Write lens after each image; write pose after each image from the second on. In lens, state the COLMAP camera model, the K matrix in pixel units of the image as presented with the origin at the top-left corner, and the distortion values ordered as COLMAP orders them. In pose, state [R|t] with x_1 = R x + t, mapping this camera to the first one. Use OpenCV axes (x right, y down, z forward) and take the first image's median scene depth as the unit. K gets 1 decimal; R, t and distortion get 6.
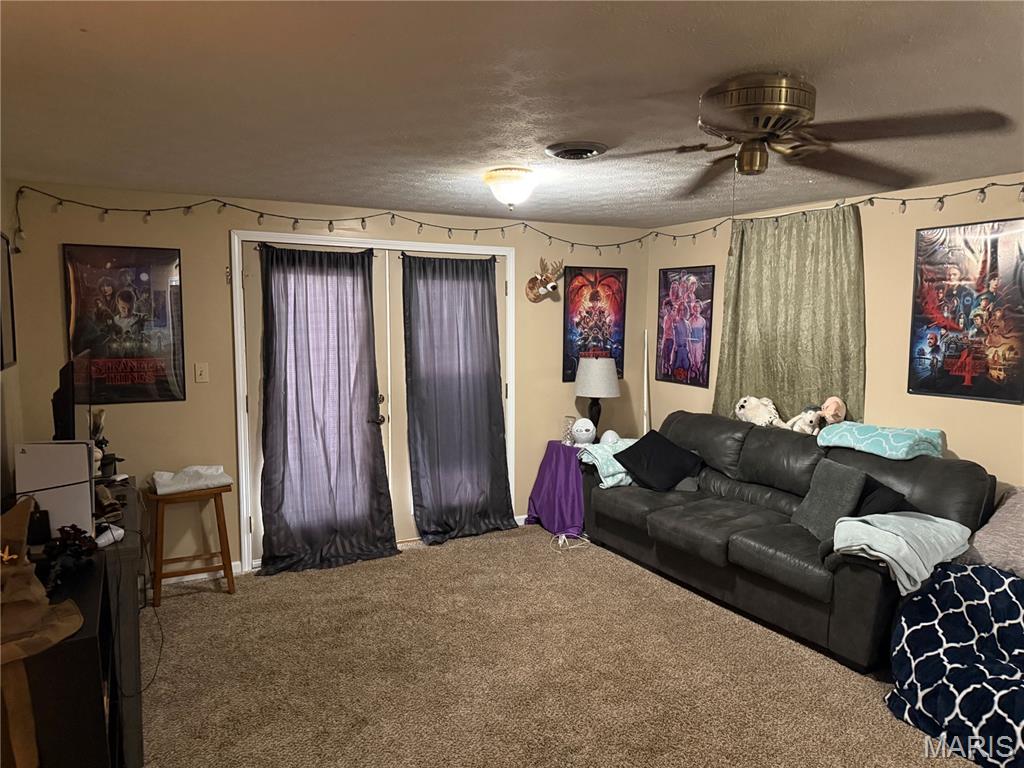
lens RADIAL K [[721.0, 0, 517.5], [0, 721.0, 400.1], [0, 0, 1]] dist [-0.005760, 0.003954]
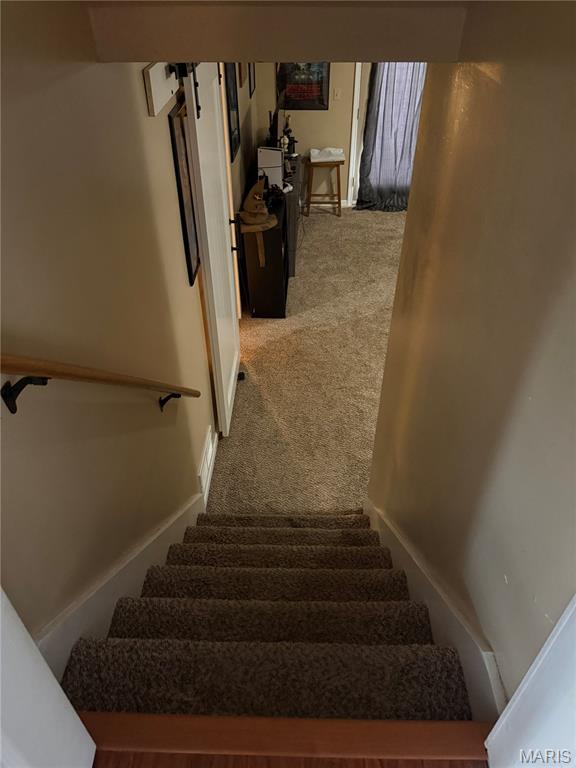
lens RADIAL K [[540.7, 0, 287.5], [0, 540.7, 385.6], [0, 0, 1]] dist [-0.005760, 0.003954]
pose [[0.857386, 0.309051, -0.411555, 0.267891], [-0.042114, 0.839087, 0.542365, -0.161808], [0.512949, -0.447683, 0.732437, -0.439537]]
